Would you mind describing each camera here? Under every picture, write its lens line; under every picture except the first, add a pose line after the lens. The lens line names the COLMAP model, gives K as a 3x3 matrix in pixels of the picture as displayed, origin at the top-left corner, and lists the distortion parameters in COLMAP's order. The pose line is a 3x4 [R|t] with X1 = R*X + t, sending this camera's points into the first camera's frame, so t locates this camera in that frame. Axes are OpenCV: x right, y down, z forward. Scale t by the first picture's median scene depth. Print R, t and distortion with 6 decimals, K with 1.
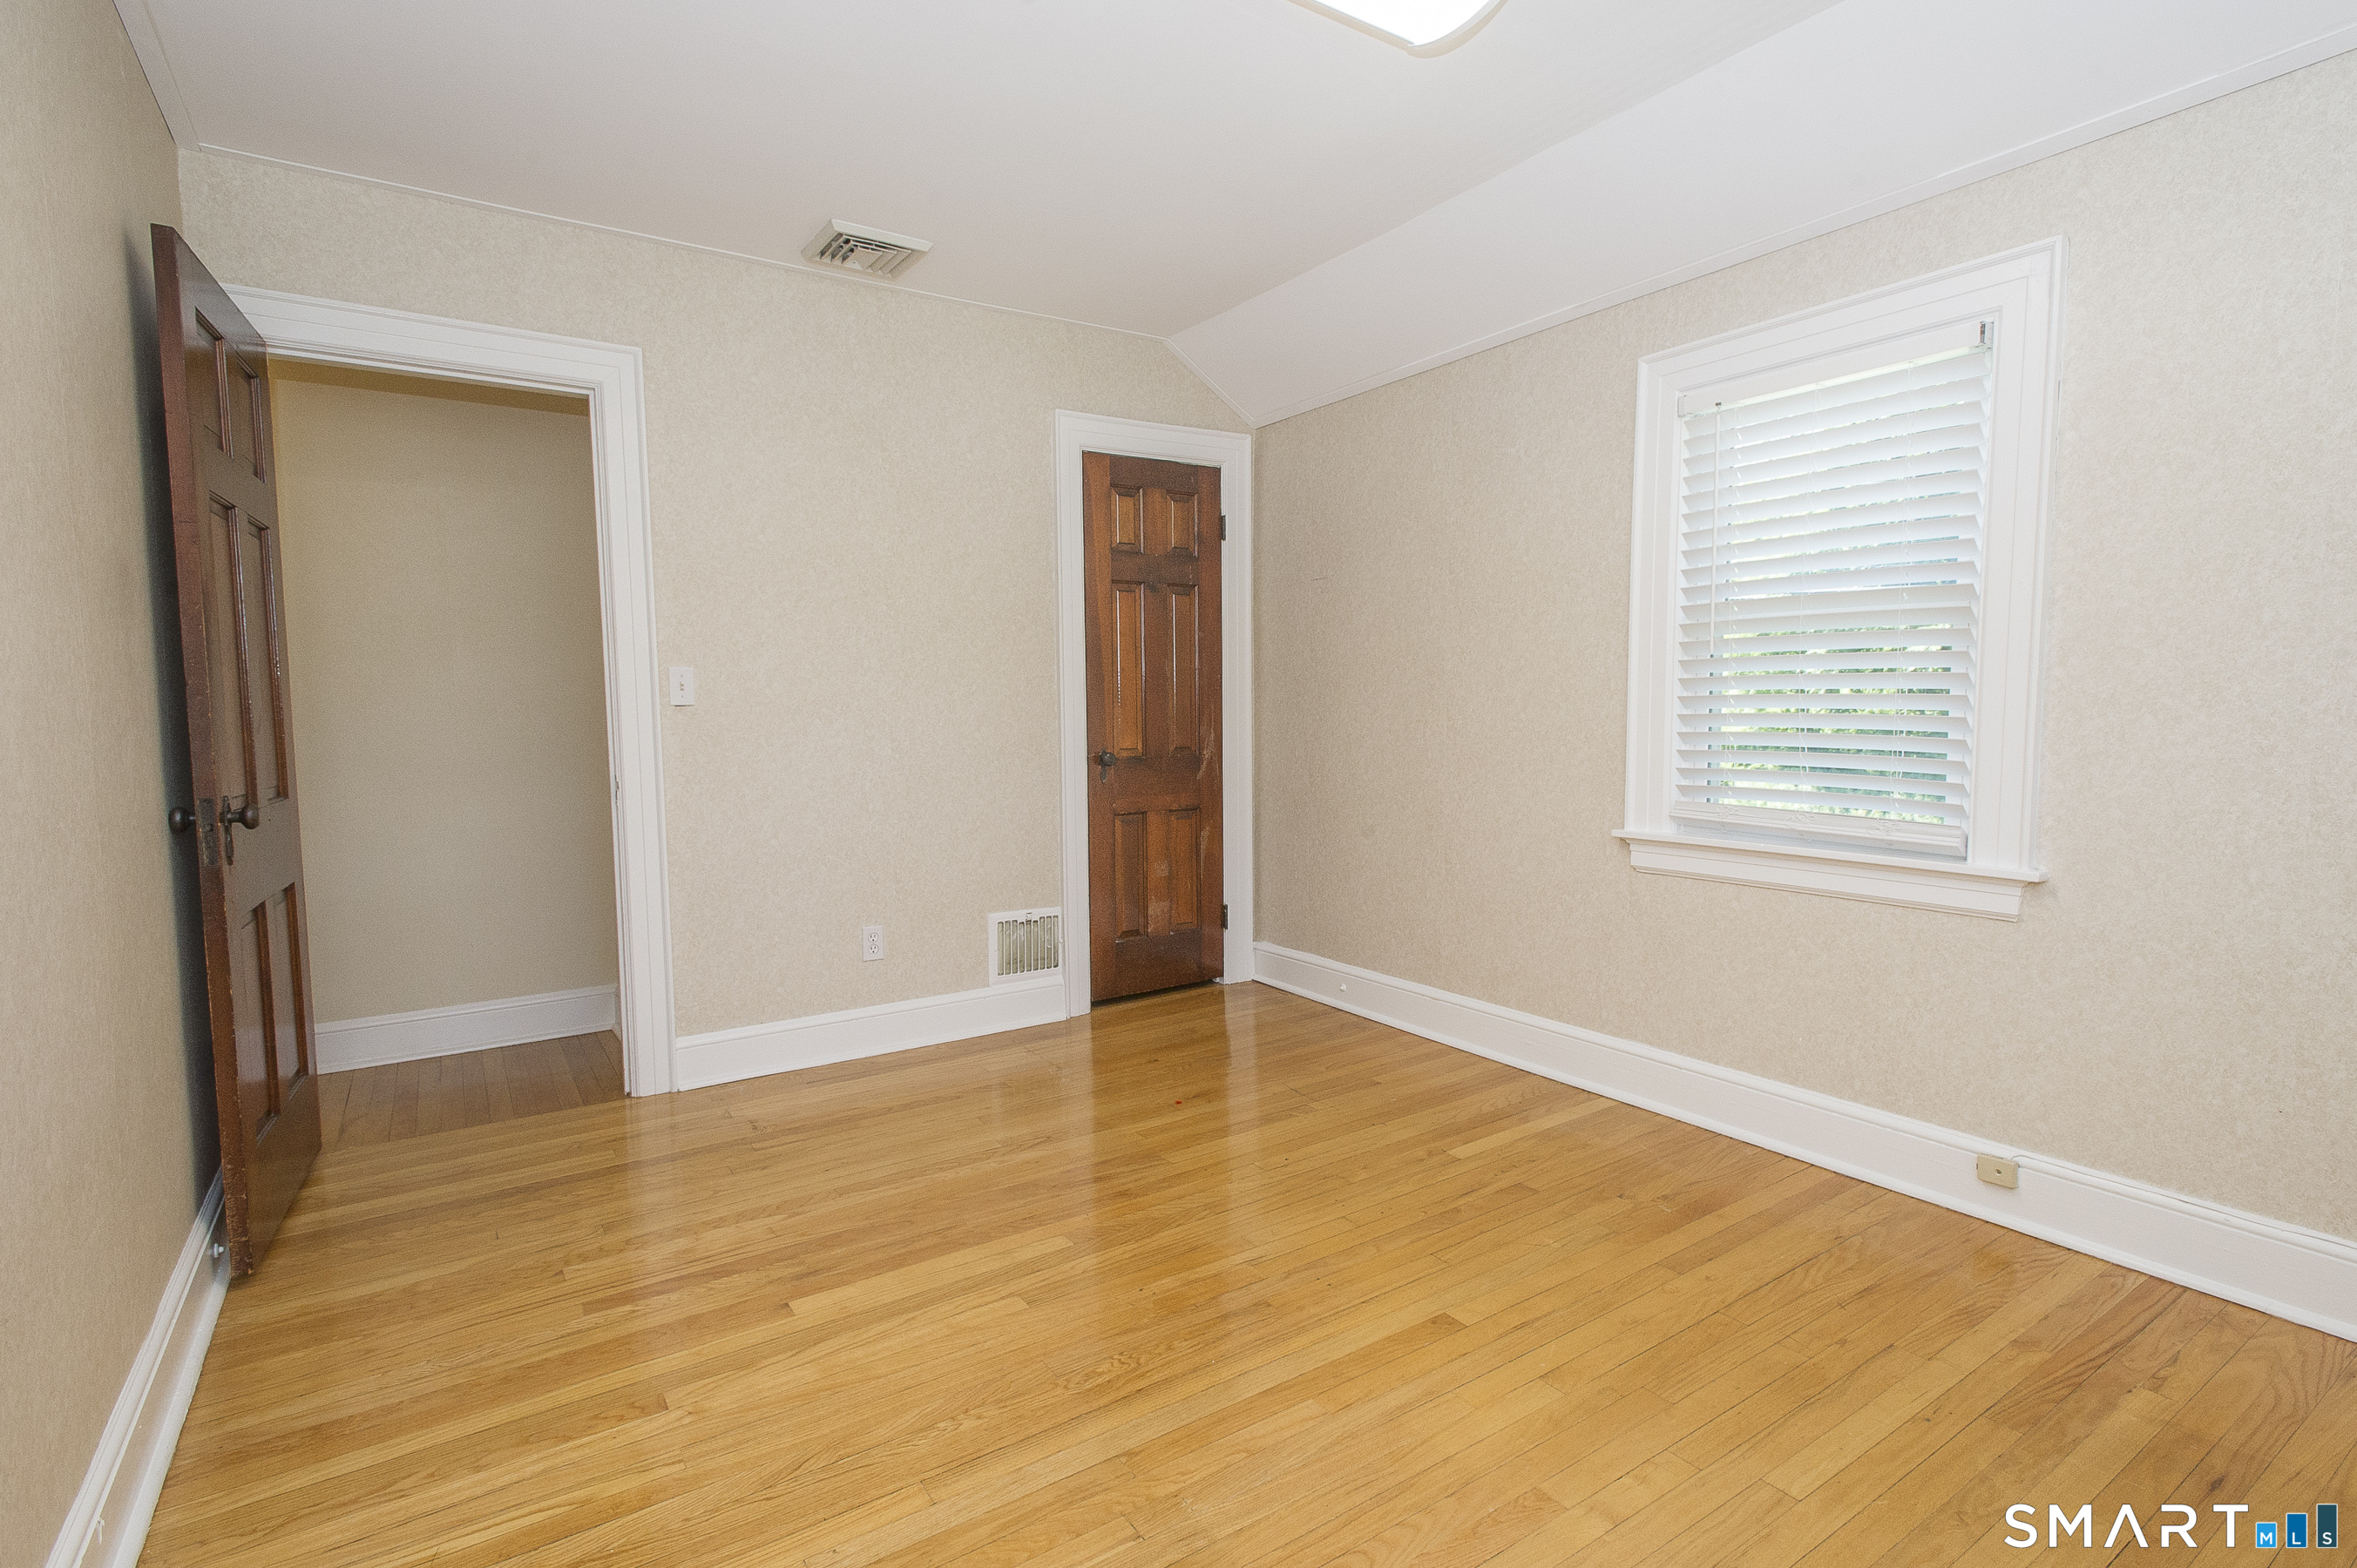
lens RADIAL K [[1144.8, 0, 1178.5], [0, 1144.8, 784.0], [0, 0, 1]] dist [0.017747, 0.000040]
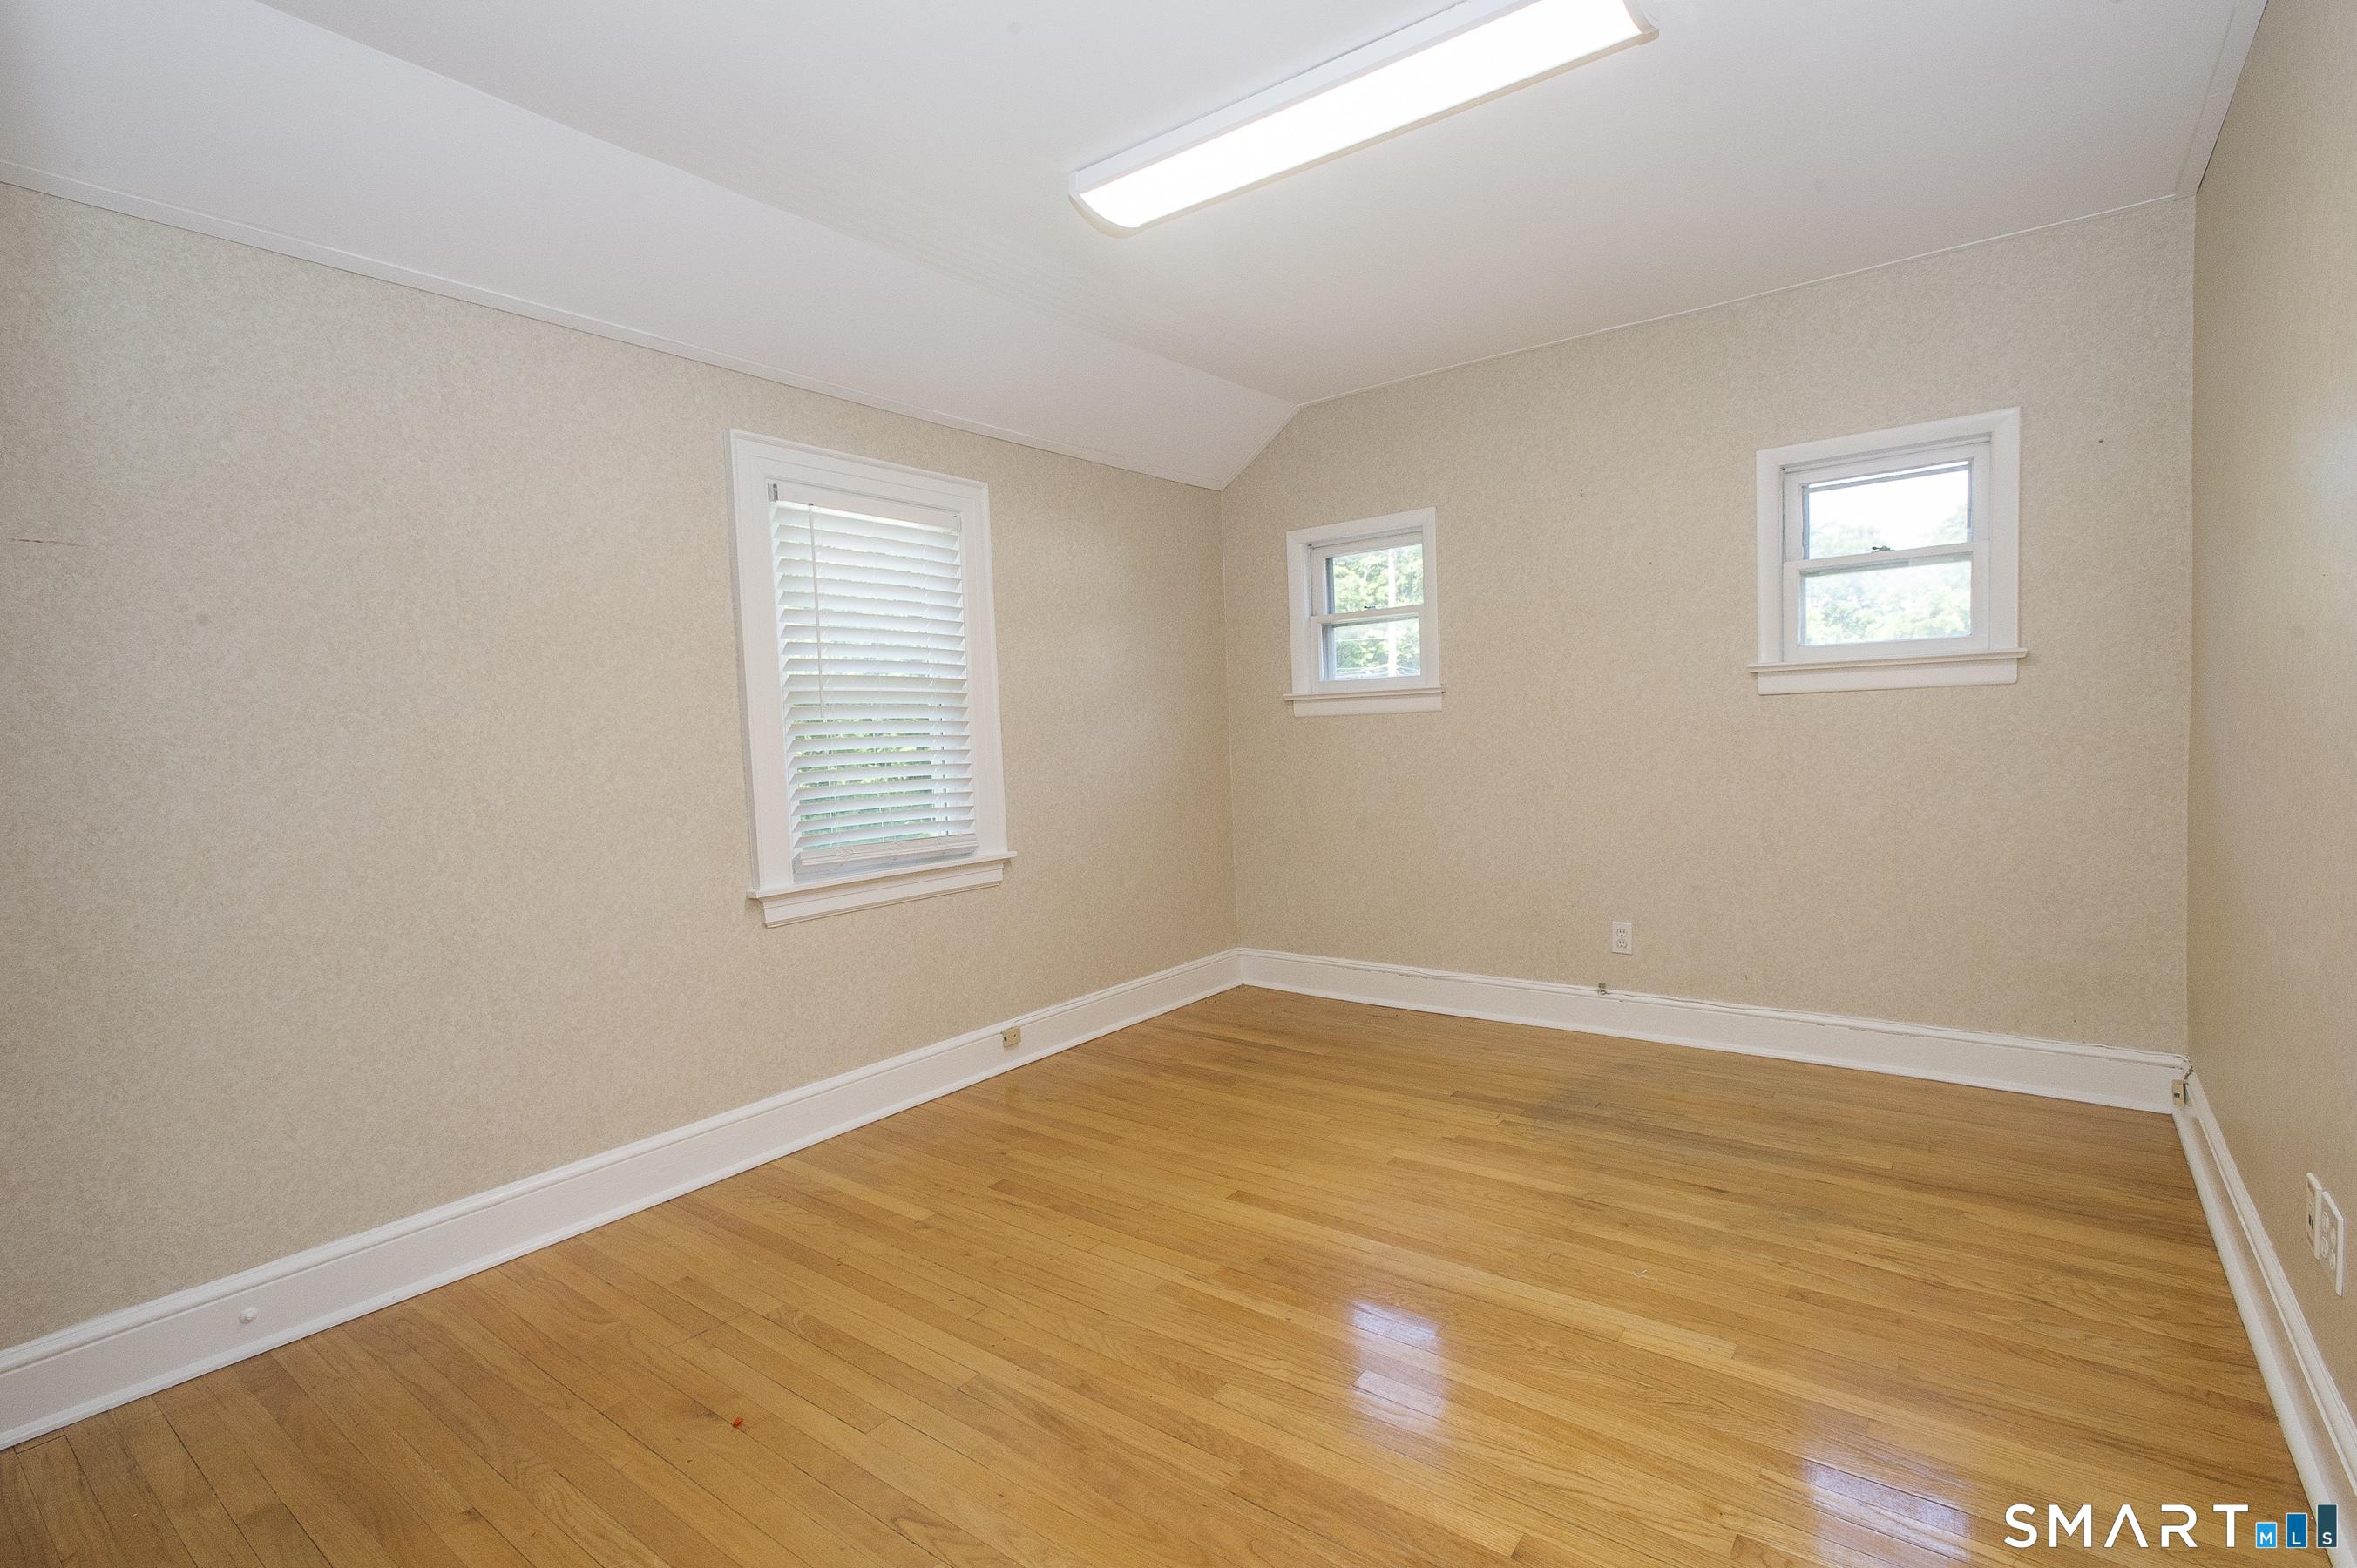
lens RADIAL K [[1101.7, 0, 1182.7], [0, 1101.7, 788.9], [0, 0, 1]] dist [0.026134, 0.000177]
pose [[-0.336591, -0.032068, 0.941105, -0.842967], [0.103827, 0.992062, 0.070938, -0.102324], [-0.935909, 0.121589, -0.330590, 1.246269]]
